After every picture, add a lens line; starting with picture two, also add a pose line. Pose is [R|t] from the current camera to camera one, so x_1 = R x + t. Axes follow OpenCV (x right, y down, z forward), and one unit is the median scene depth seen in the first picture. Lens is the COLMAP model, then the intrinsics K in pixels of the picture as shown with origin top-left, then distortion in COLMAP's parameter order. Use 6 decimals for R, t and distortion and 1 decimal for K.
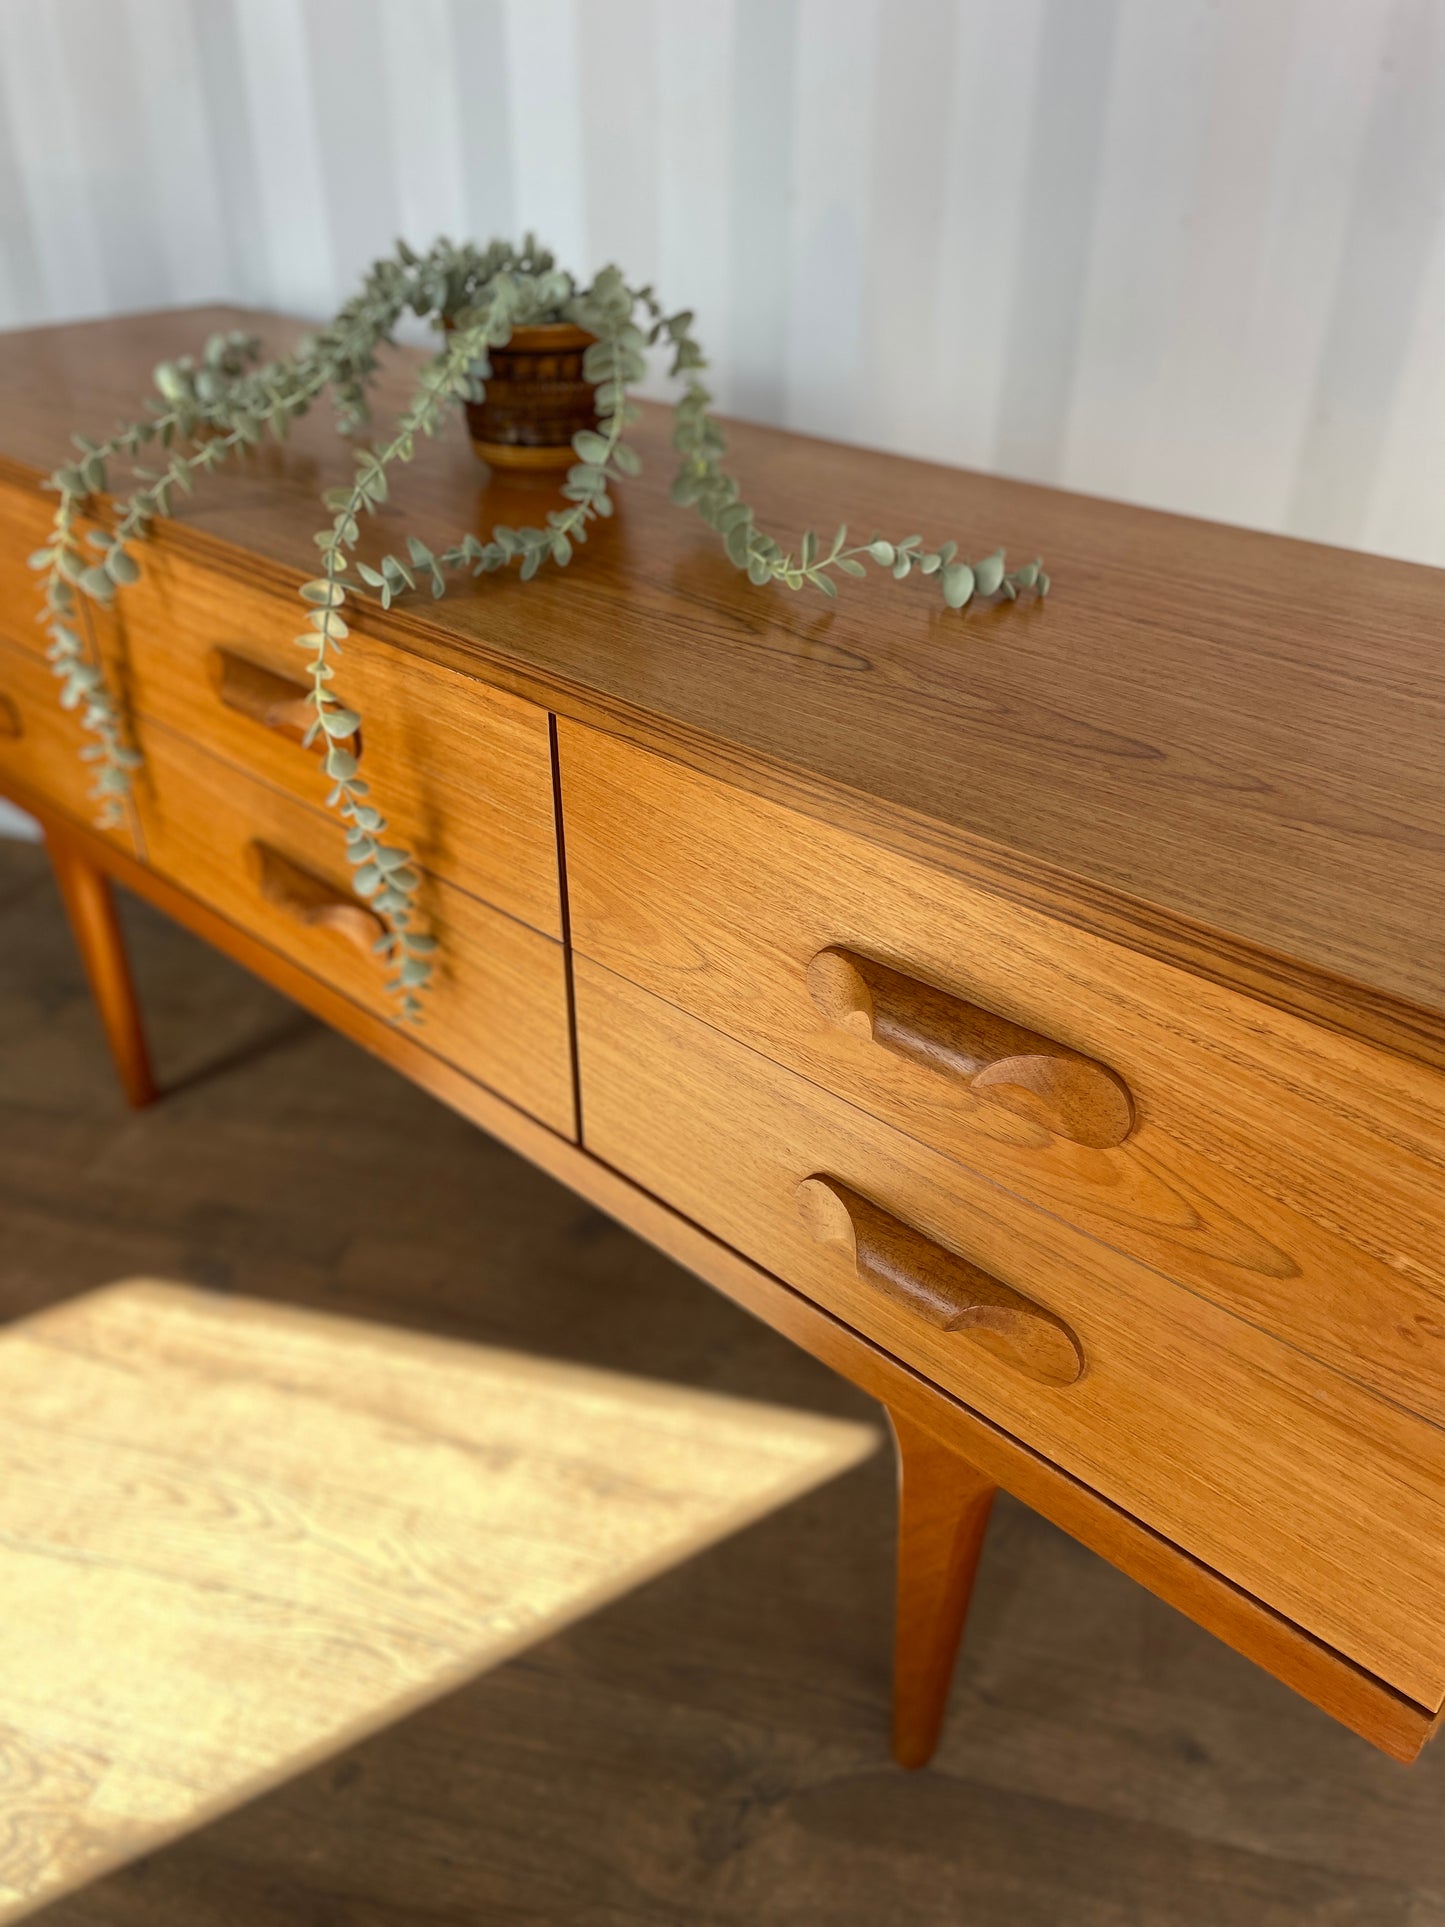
lens RADIAL K [[1473.4, 0, 730.2], [0, 1473.4, 961.7], [0, 0, 1]] dist [0.088768, -0.124081]
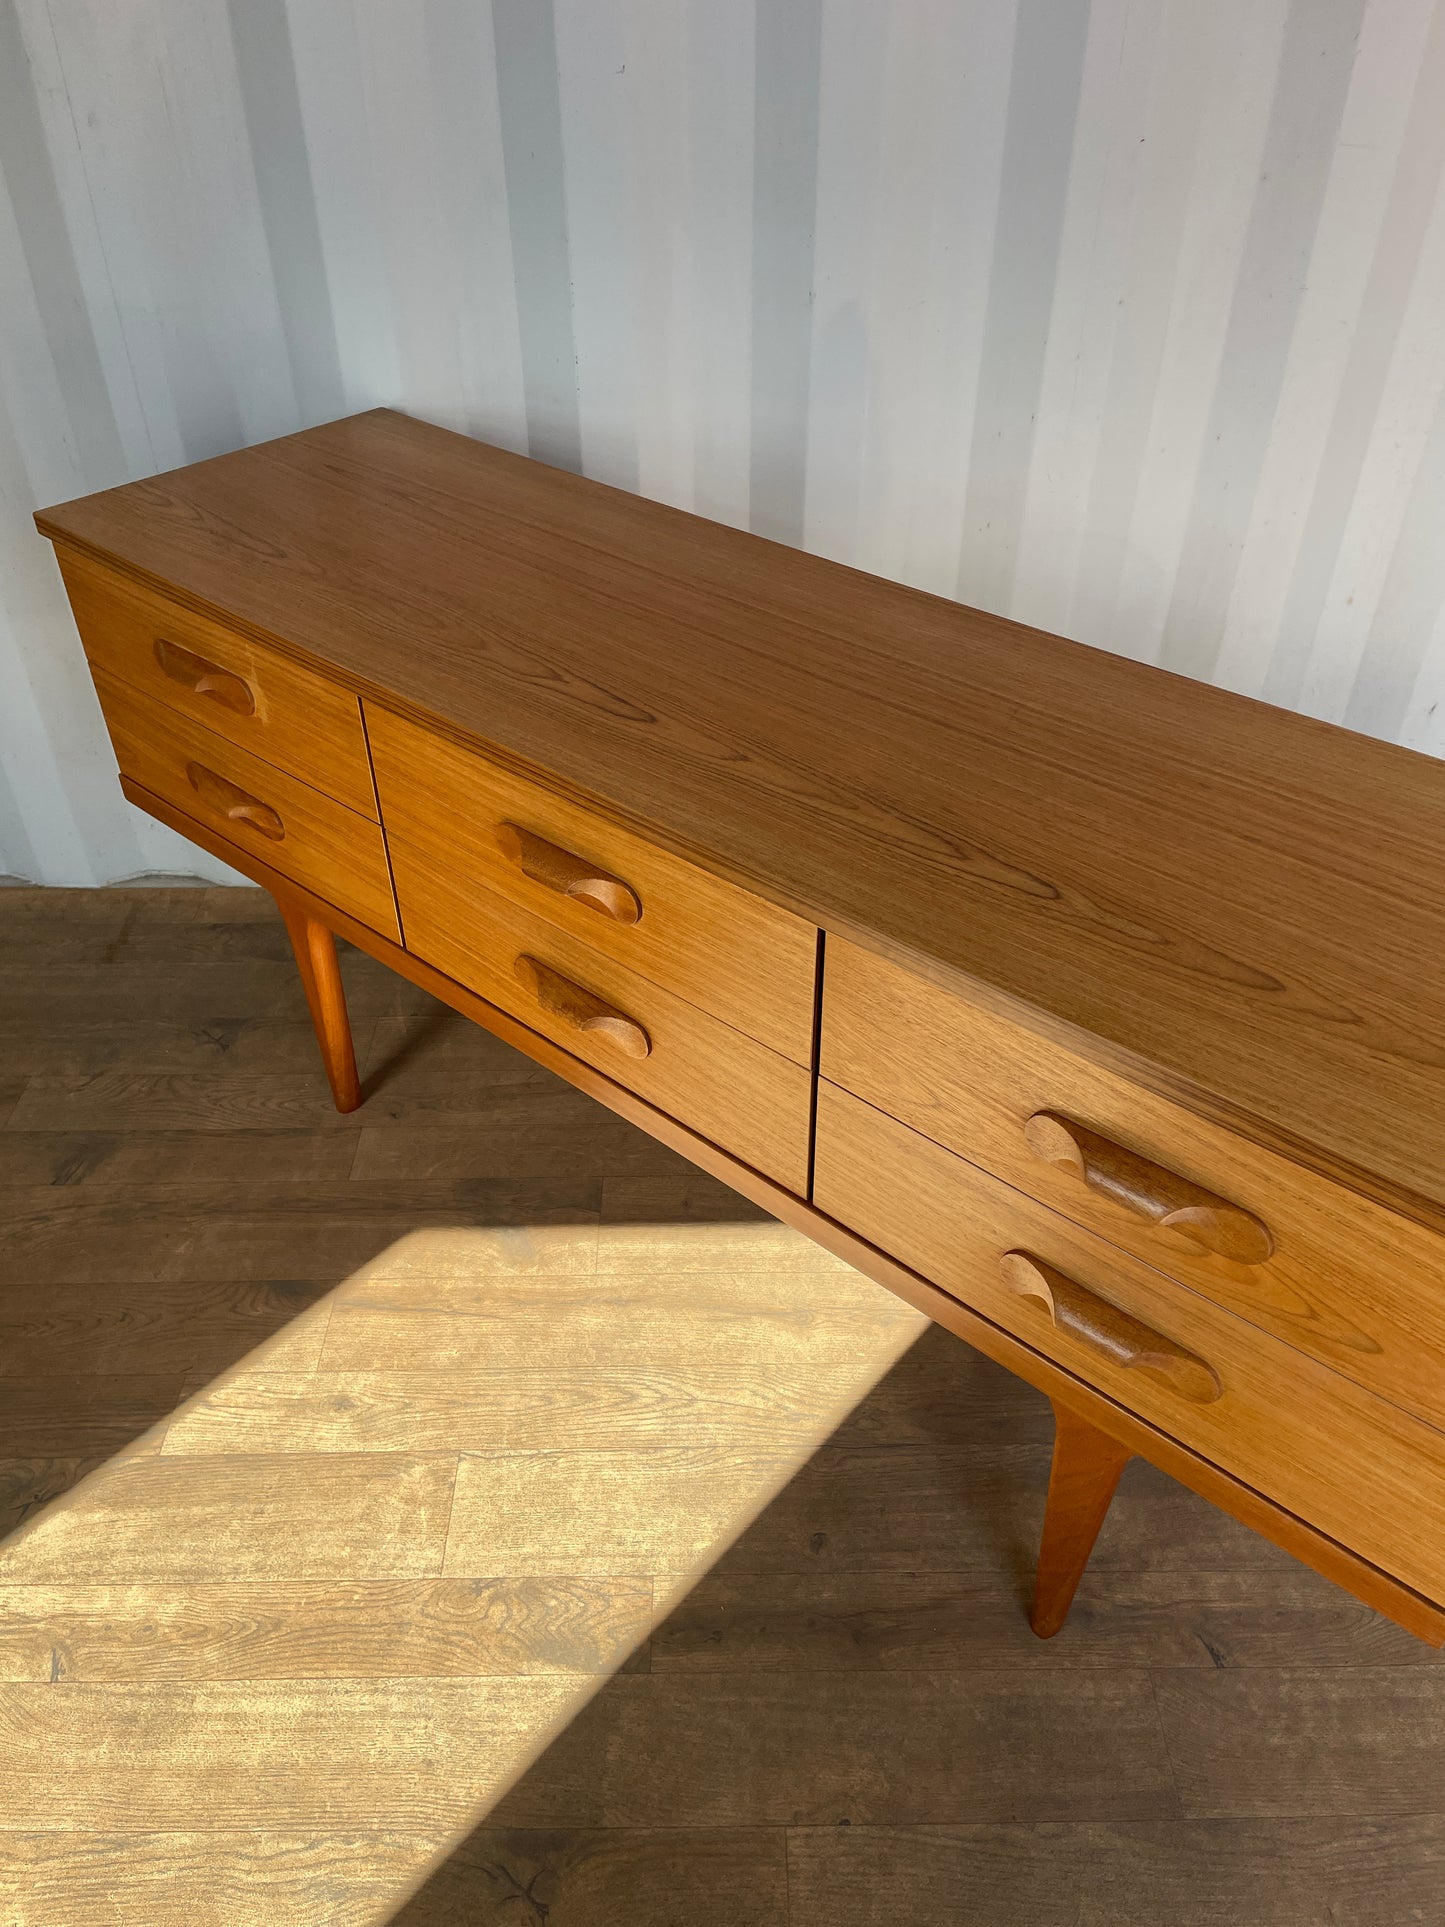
lens RADIAL K [[1470.9, 0, 716.1], [0, 1470.9, 961.4], [0, 0, 1]] dist [0.088596, -0.124644]
pose [[0.999606, -0.025364, 0.012044, -0.223797], [0.024086, 0.995048, 0.096436, -0.255031], [-0.014431, -0.096107, 0.995266, -0.346548]]
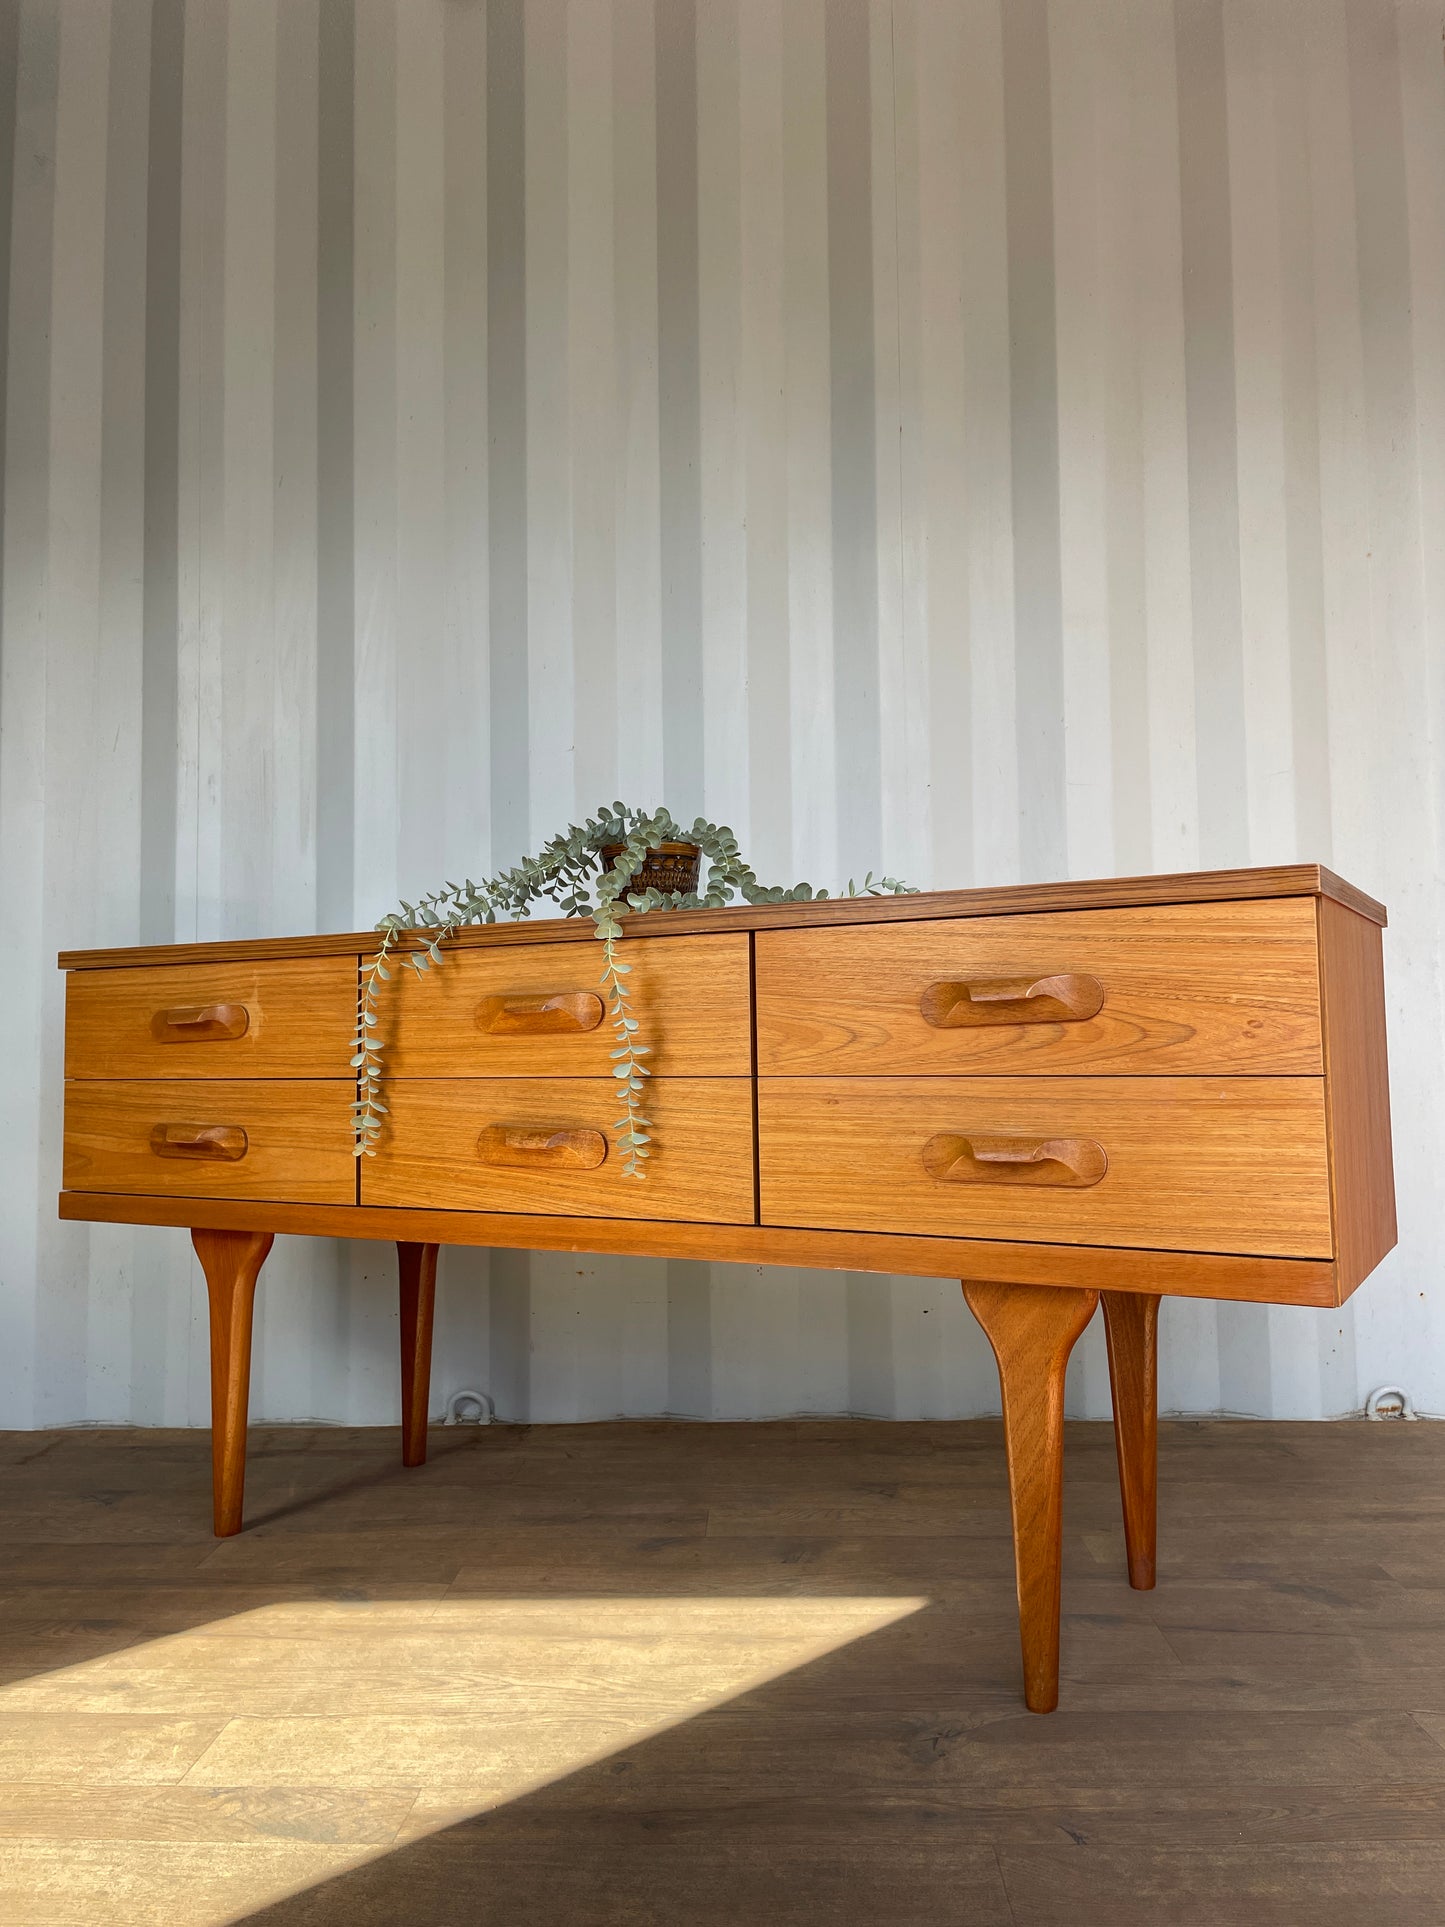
lens RADIAL K [[1473.4, 0, 729.0], [0, 1473.4, 945.6], [0, 0, 1]] dist [0.088768, -0.124081]
pose [[0.973461, -0.003559, 0.228826, -0.562283], [0.139869, 0.800655, -0.582571, 0.916916], [-0.181137, 0.599116, 0.779904, -0.471214]]
